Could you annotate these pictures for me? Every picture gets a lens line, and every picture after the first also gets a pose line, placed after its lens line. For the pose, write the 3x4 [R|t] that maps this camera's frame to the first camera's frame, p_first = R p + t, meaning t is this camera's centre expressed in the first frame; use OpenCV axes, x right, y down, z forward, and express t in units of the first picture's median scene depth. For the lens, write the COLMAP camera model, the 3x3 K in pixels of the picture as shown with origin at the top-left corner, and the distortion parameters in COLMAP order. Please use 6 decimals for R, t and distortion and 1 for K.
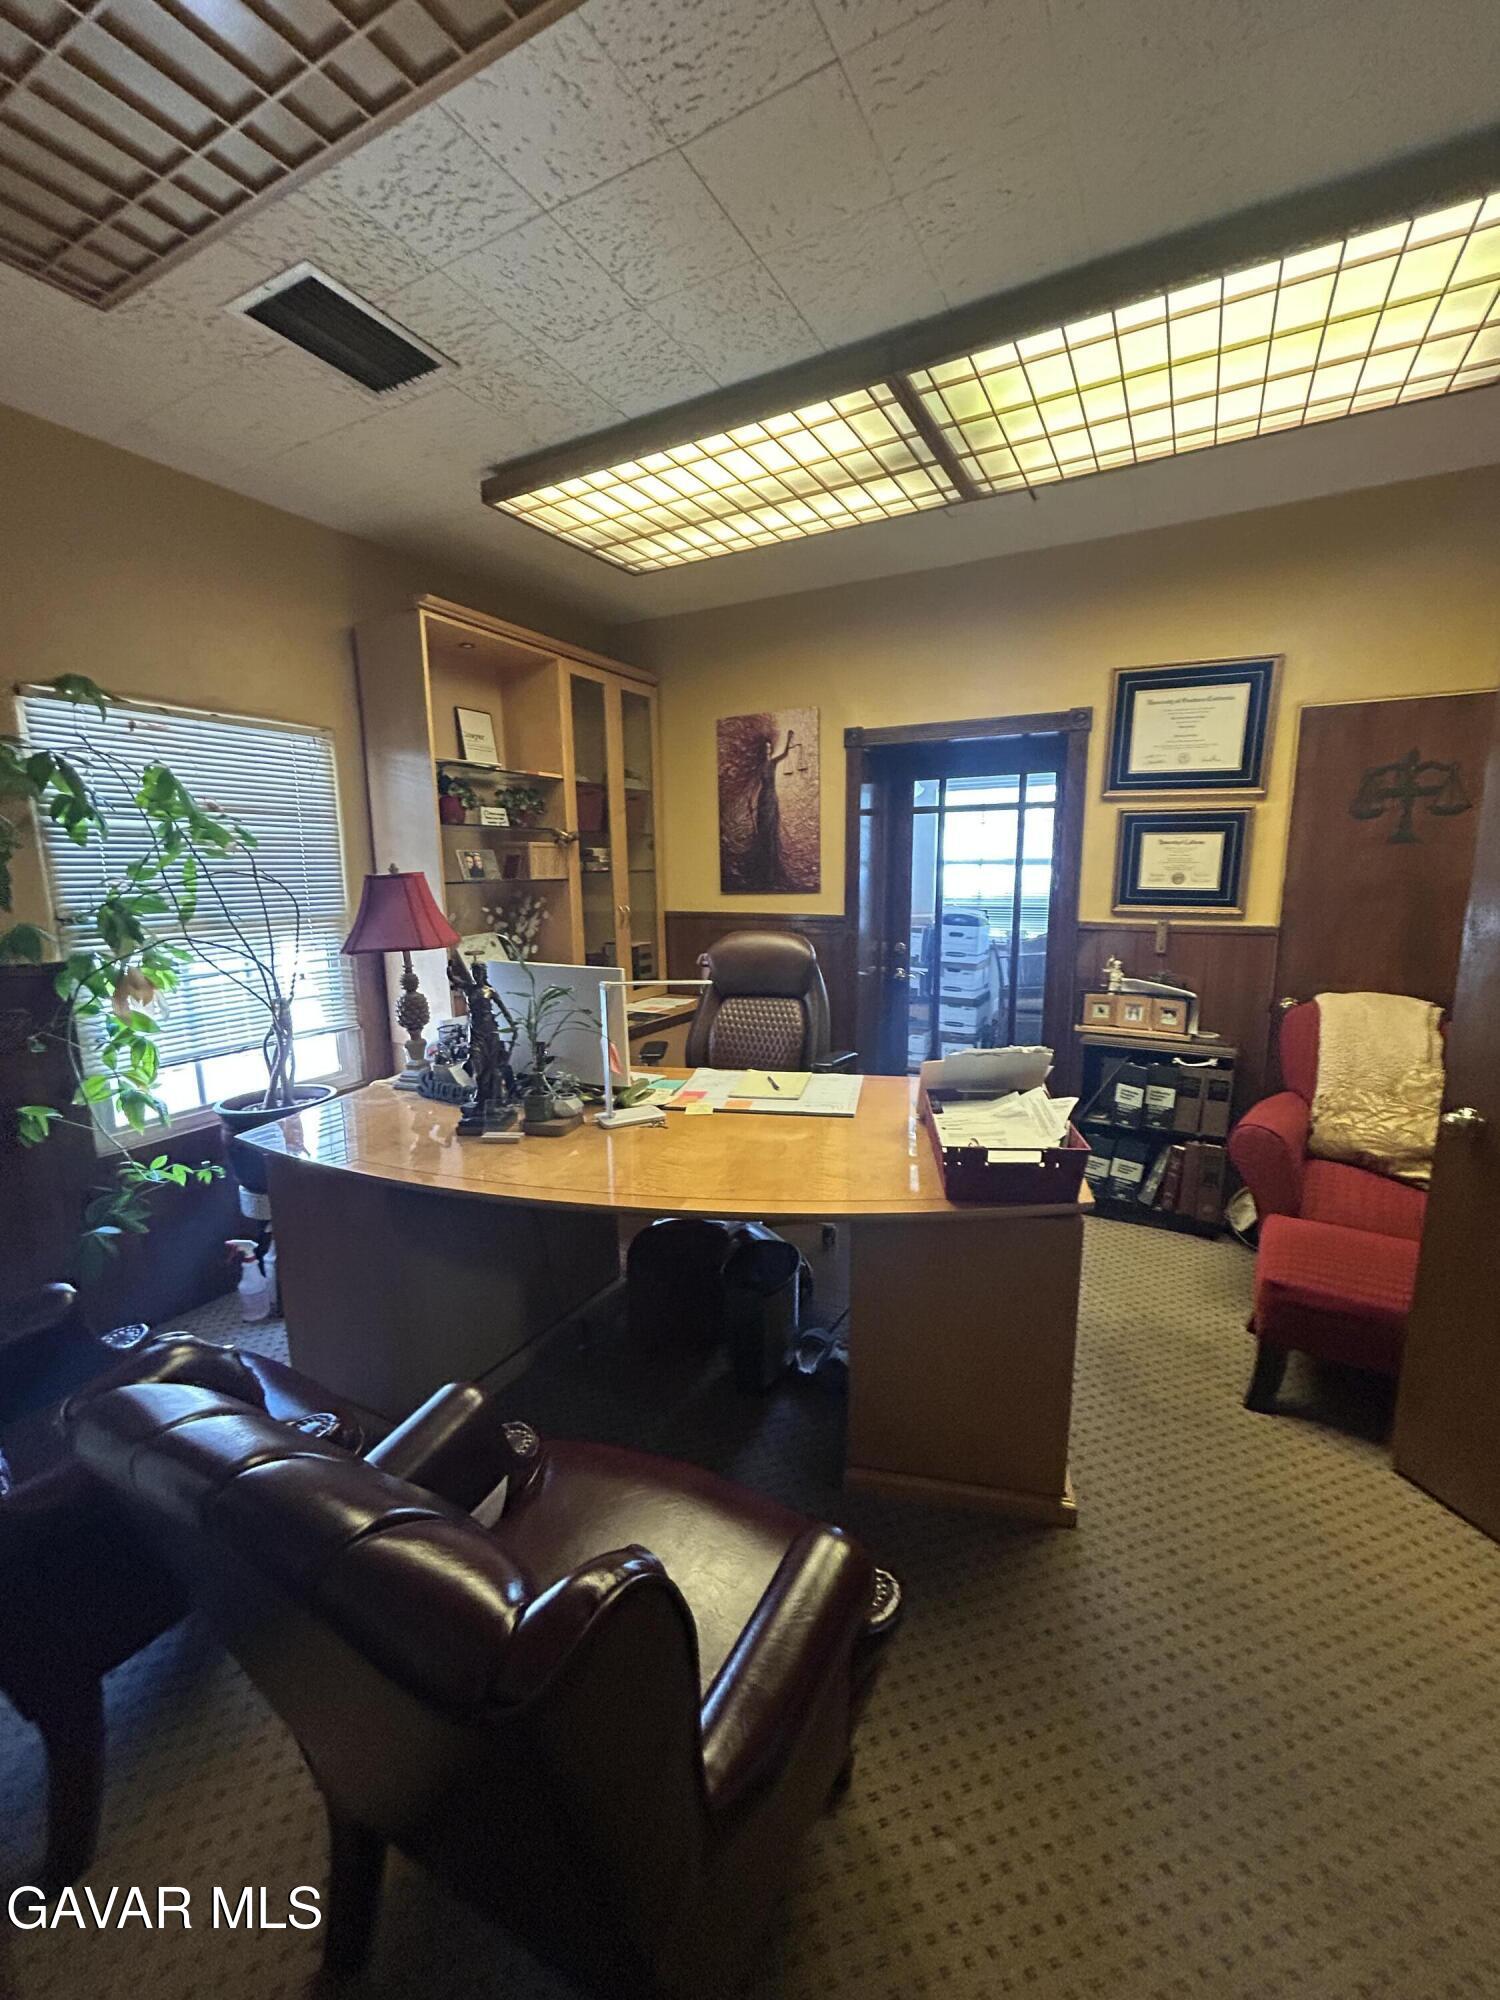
lens RADIAL K [[807.9, 0, 747.8], [0, 807.9, 995.3], [0, 0, 1]] dist [-0.003400, 0.001087]
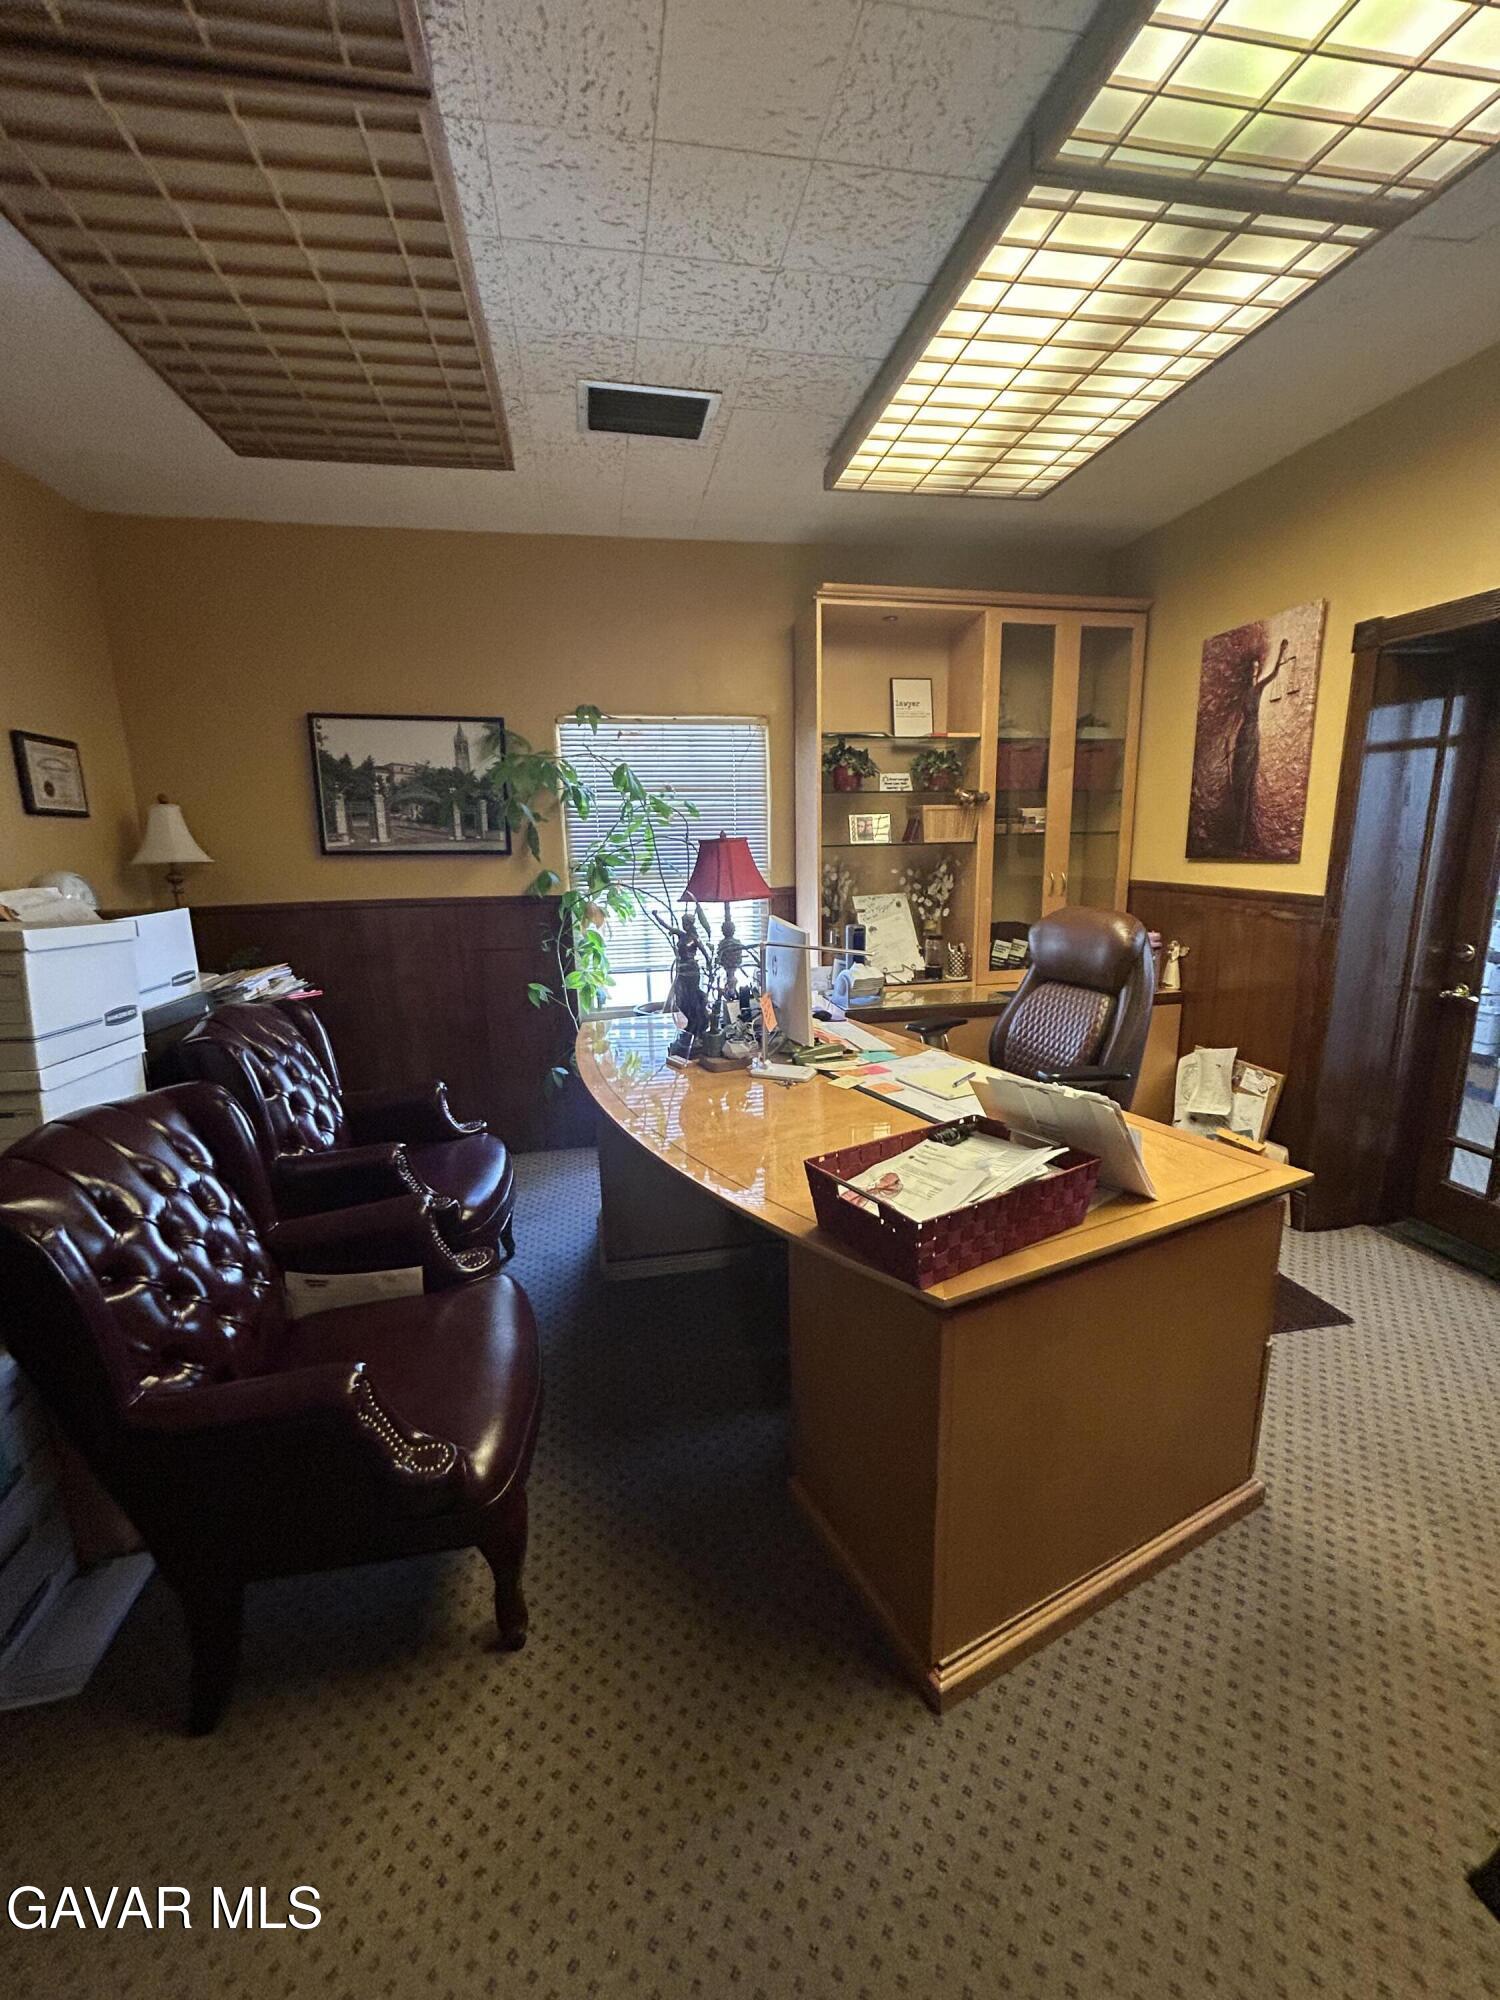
lens RADIAL K [[807.9, 0, 752.3], [0, 807.9, 994.8], [0, 0, 1]] dist [-0.003400, 0.001087]
pose [[0.632084, 0.149188, -0.760403, 0.382941], [-0.111958, 0.988578, 0.100890, -0.031769], [0.766769, 0.021362, 0.641568, 0.182774]]
